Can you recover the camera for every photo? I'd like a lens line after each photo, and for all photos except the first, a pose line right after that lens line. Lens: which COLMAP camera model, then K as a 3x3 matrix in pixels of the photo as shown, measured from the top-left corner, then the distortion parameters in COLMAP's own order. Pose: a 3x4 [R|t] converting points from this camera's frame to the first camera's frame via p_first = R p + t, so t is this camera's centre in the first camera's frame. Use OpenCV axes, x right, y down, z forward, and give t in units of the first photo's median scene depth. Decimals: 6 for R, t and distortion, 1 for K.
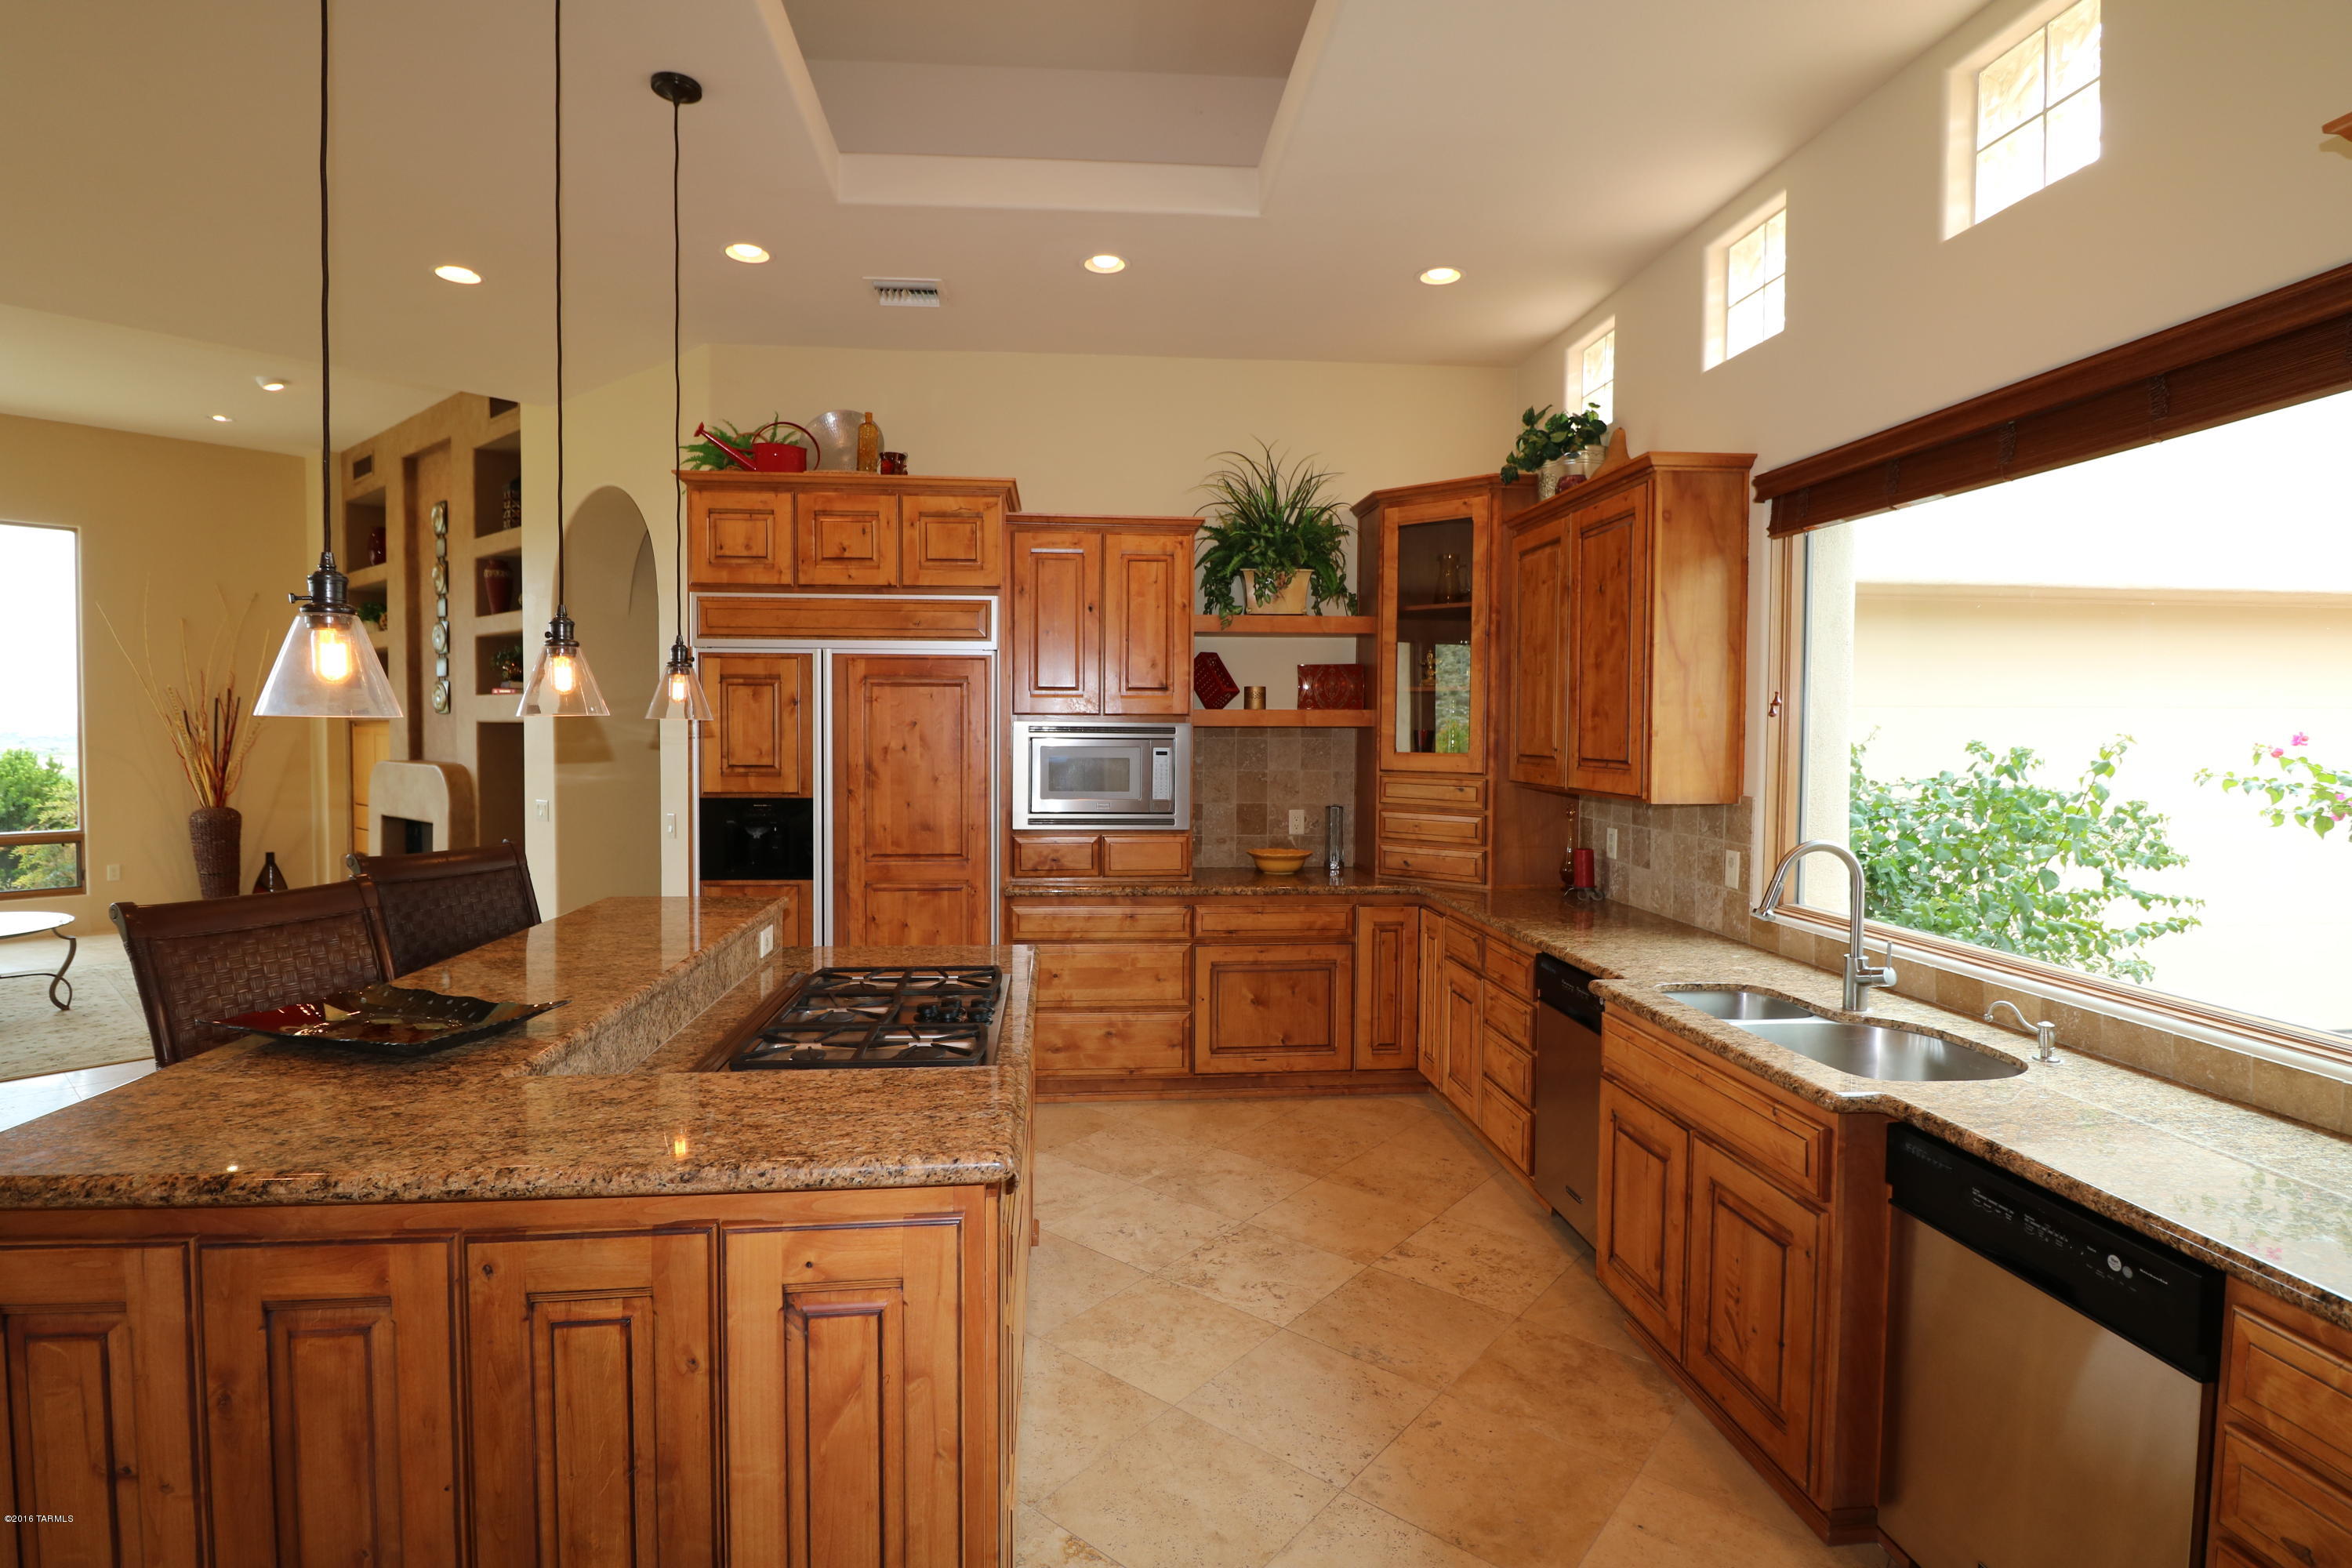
lens RADIAL K [[1139.1, 0, 1155.4], [0, 1139.1, 763.8], [0, 0, 1]] dist [0.001507, -0.014023]
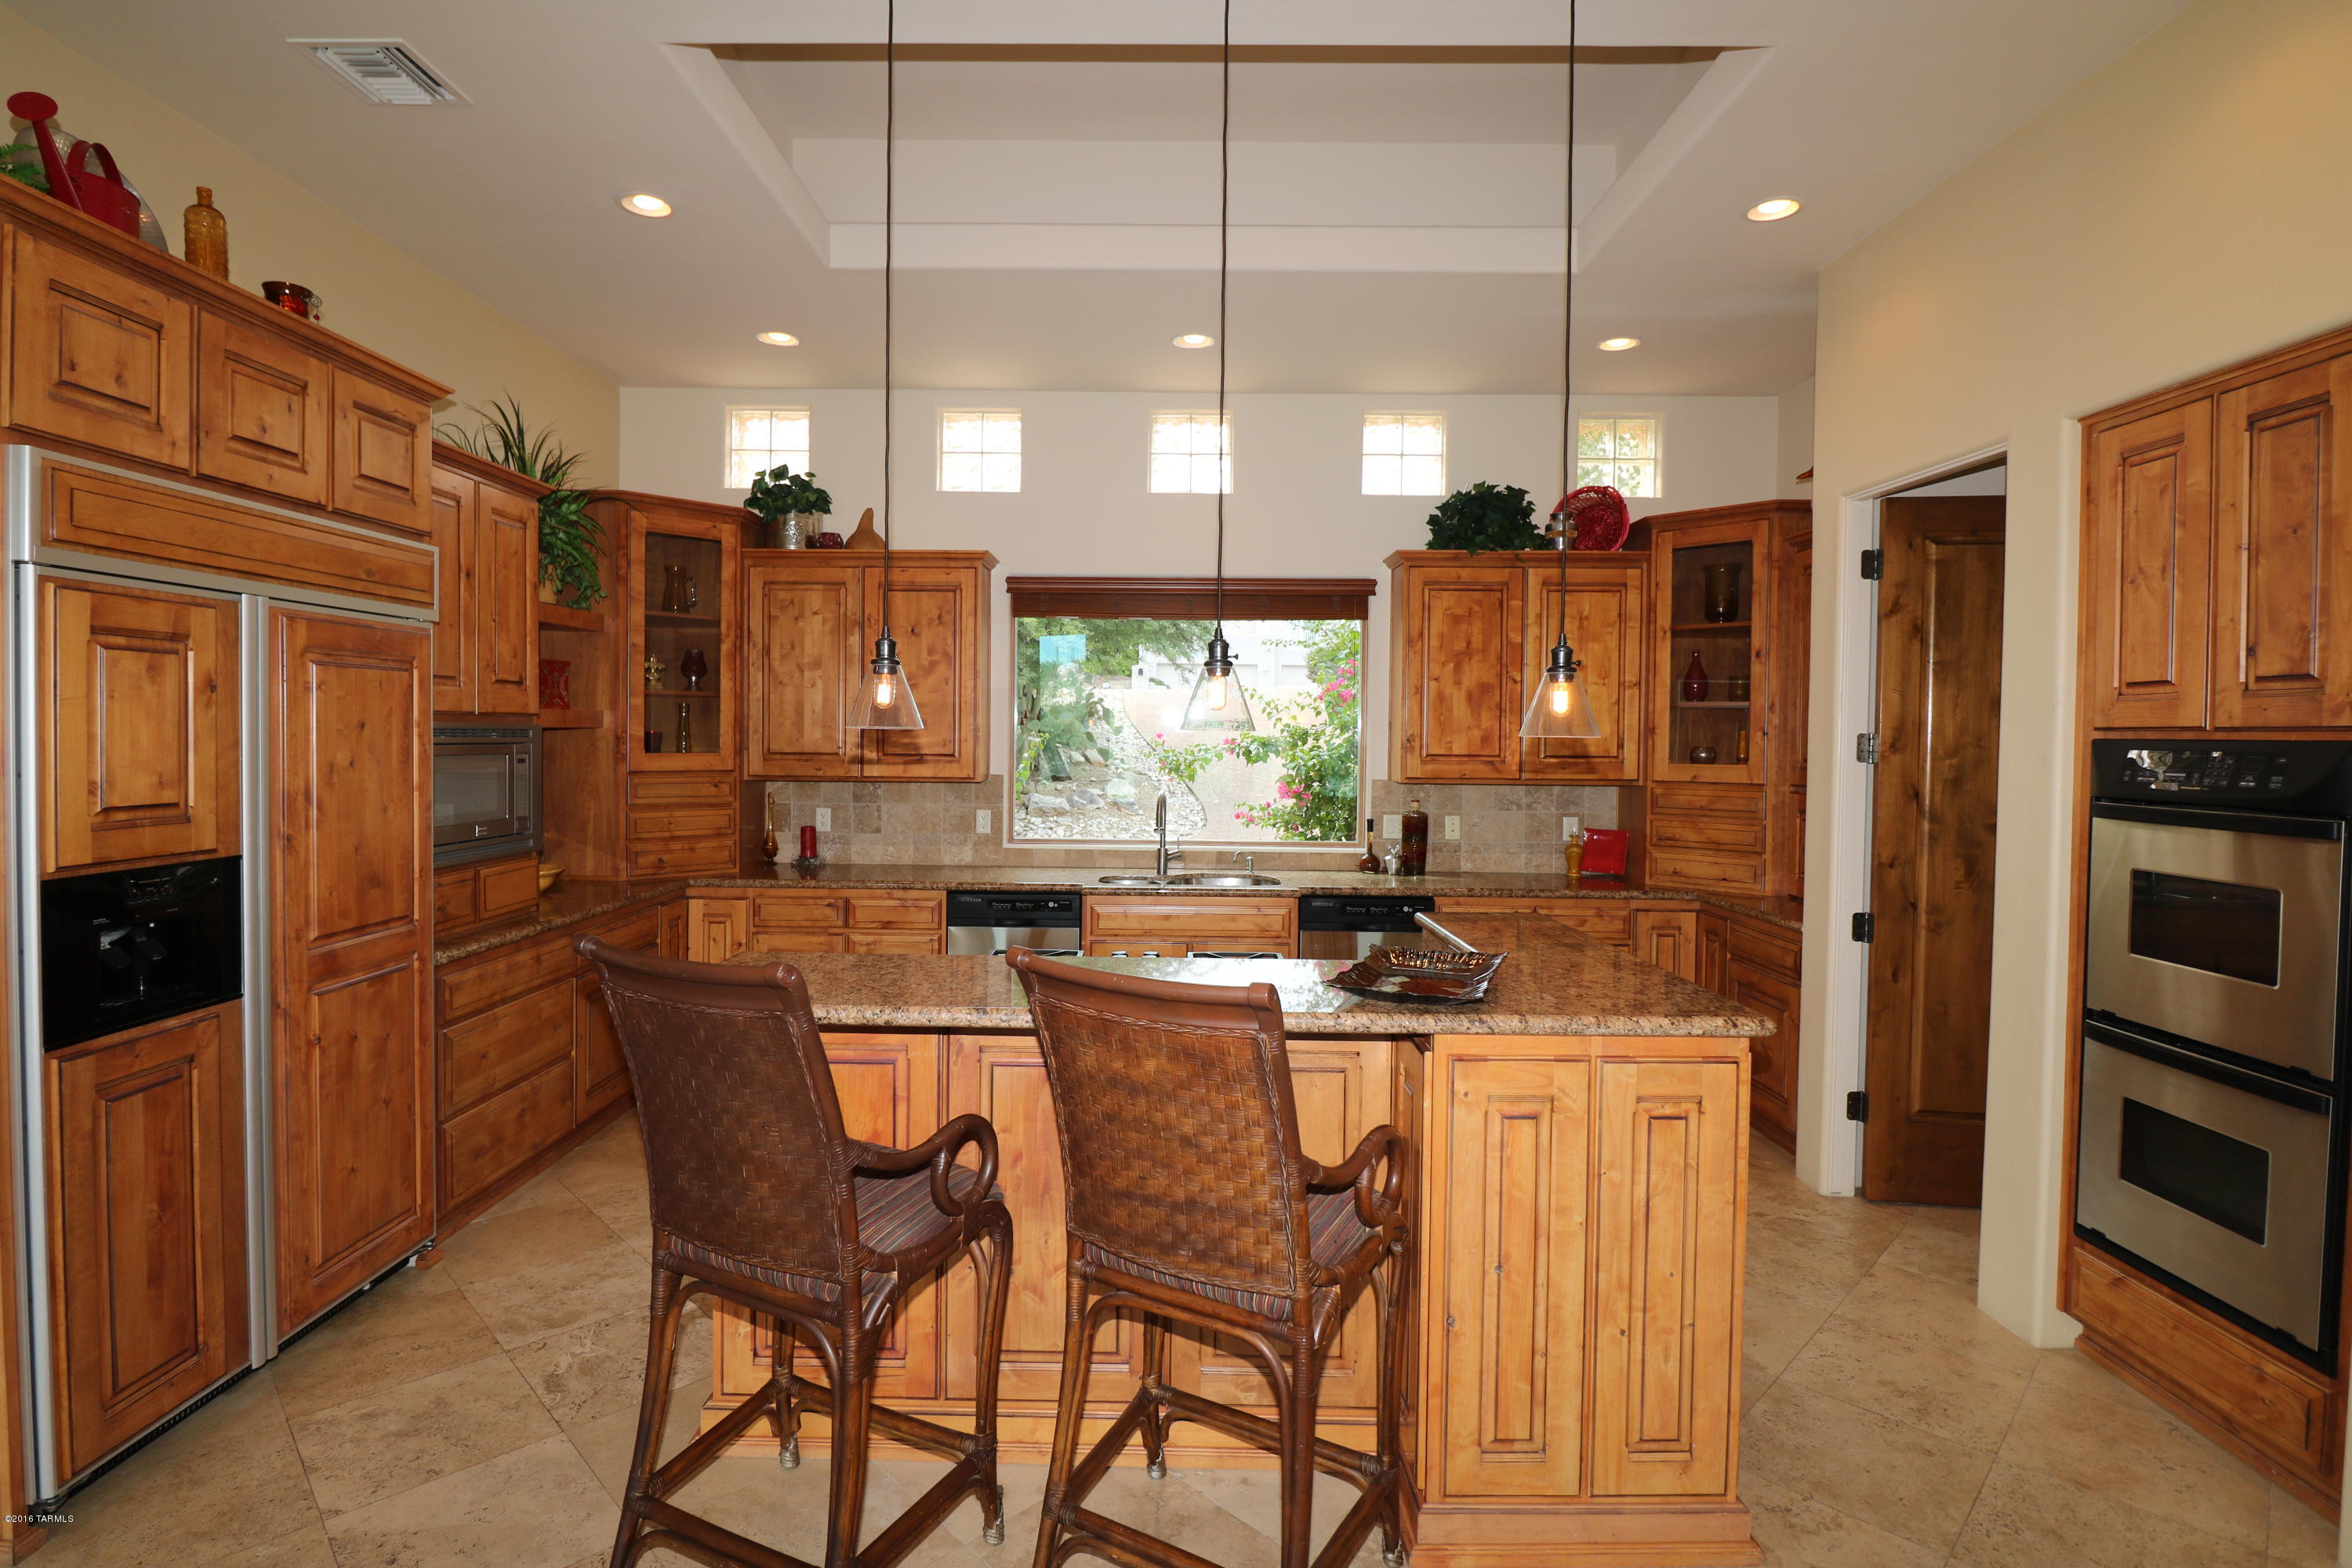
lens RADIAL K [[1137.7, 0, 1156.7], [0, 1137.7, 755.1], [0, 0, 1]] dist [0.001646, -0.014884]
pose [[0.091119, -0.023709, 0.995558, -0.812752], [0.022220, 0.999516, 0.021770, -0.022047], [-0.995592, 0.020138, 0.091601, 0.487135]]
